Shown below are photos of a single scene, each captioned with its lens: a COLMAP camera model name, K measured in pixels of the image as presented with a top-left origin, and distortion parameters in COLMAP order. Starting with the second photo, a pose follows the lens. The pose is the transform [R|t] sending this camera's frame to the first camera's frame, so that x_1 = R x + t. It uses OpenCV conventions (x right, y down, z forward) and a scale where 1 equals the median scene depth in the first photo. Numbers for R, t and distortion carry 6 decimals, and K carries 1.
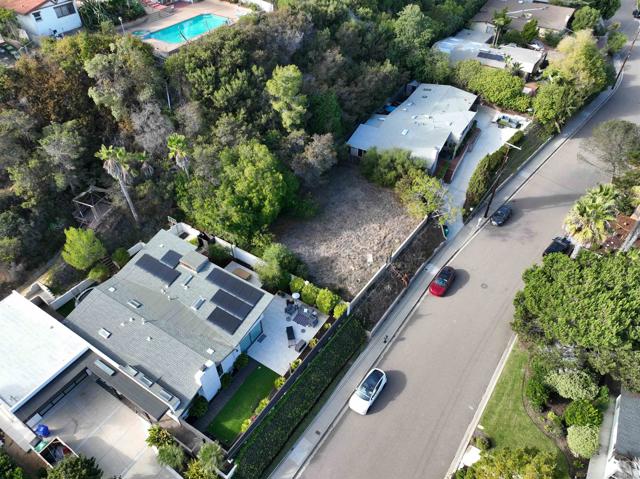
lens RADIAL K [[450.4, 0, 320.0], [0, 450.4, 239.5], [0, 0, 1]] dist [-0.004689, 0.023643]
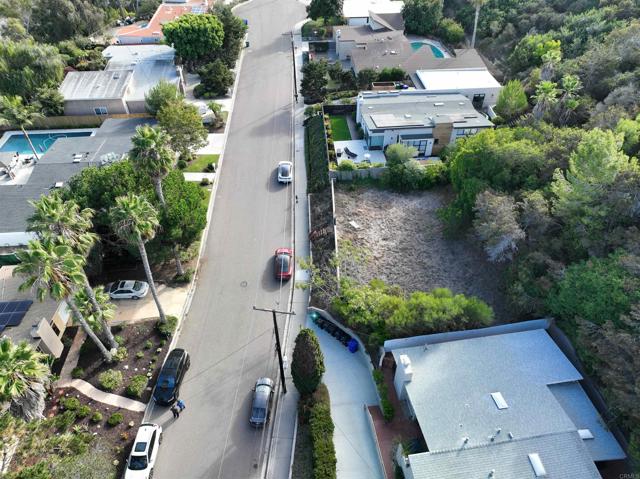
lens RADIAL K [[450.4, 0, 320.0], [0, 450.4, 239.5], [0, 0, 1]] dist [-0.004689, 0.023643]
pose [[-0.789504, 0.422007, -0.445638, 0.577469], [-0.420438, 0.157090, 0.893619, -0.737371], [0.447119, 0.892879, 0.053405, 0.894090]]
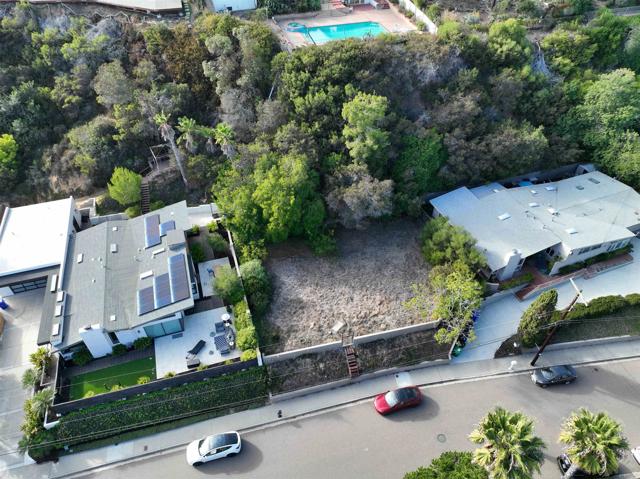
lens RADIAL K [[450.4, 0, 320.0], [0, 450.4, 239.5], [0, 0, 1]] dist [-0.004689, 0.023643]
pose [[0.771104, 0.439241, -0.460939, 0.389777], [-0.439181, 0.891081, 0.114430, -0.182795], [0.460997, 0.114198, 0.880023, 0.188525]]
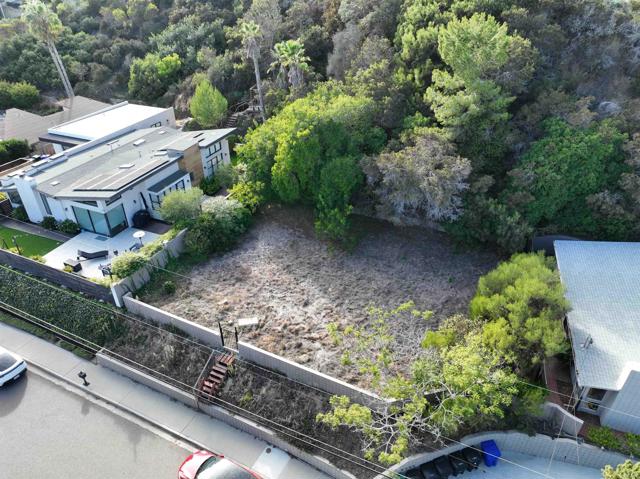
lens RADIAL K [[450.4, 0, 320.0], [0, 450.4, 239.5], [0, 0, 1]] dist [-0.004689, 0.023643]
pose [[0.171580, 0.533360, -0.828304, 0.484399], [-0.674097, 0.676696, 0.296101, -0.224335], [0.718438, 0.507552, 0.475644, 0.720234]]
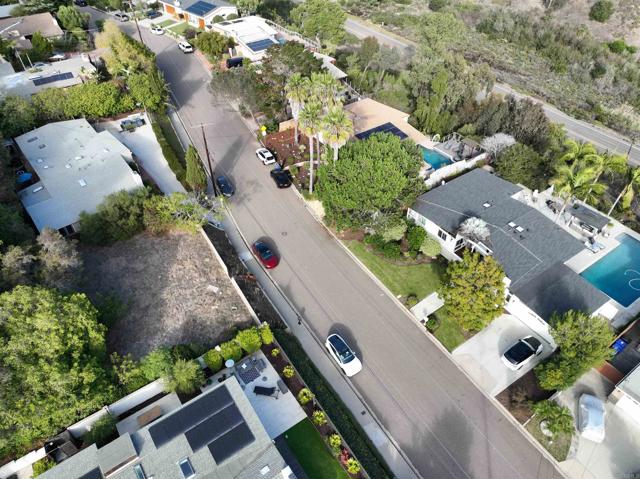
lens RADIAL K [[450.4, 0, 320.0], [0, 450.4, 239.5], [0, 0, 1]] dist [-0.004689, 0.023643]
pose [[0.377454, -0.635248, 0.673786, -0.349966], [0.636268, 0.706567, 0.309718, -0.169033], [-0.672823, 0.311805, 0.670885, 0.182050]]
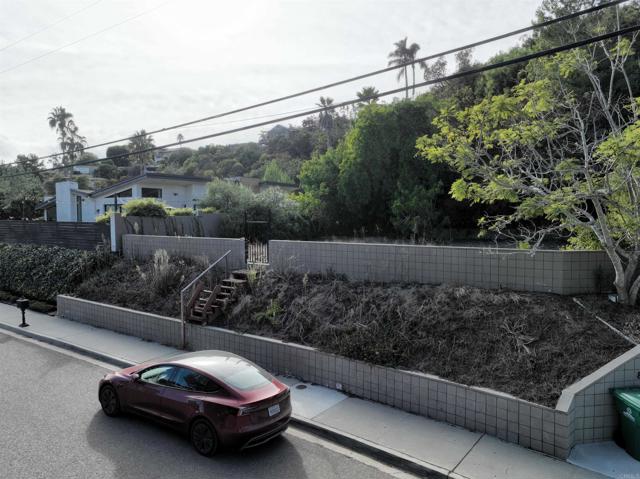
lens RADIAL K [[450.4, 0, 320.0], [0, 450.4, 239.5], [0, 0, 1]] dist [-0.004689, 0.023643]
pose [[0.025736, 0.052436, -0.998293, 0.426166], [-0.686821, 0.726539, 0.020456, 0.009523], [0.726371, 0.685122, 0.054713, 0.936749]]
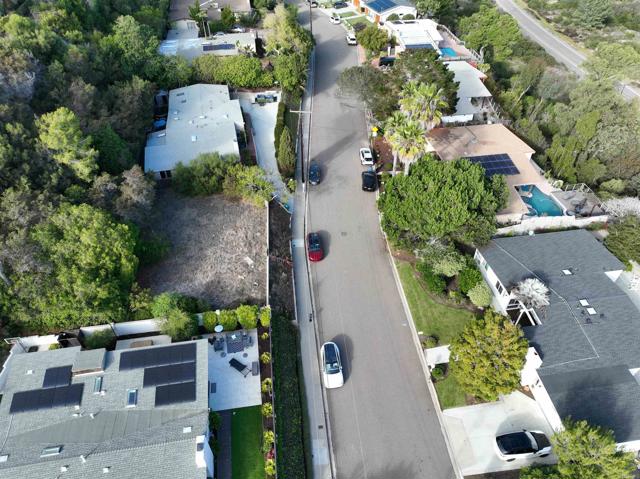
lens RADIAL K [[450.4, 0, 320.0], [0, 450.4, 239.5], [0, 0, 1]] dist [-0.004689, 0.023643]
pose [[0.749043, -0.456547, 0.480104, -0.215223], [0.457988, 0.880448, 0.122711, -0.046985], [-0.478730, 0.127966, 0.868586, 0.051684]]
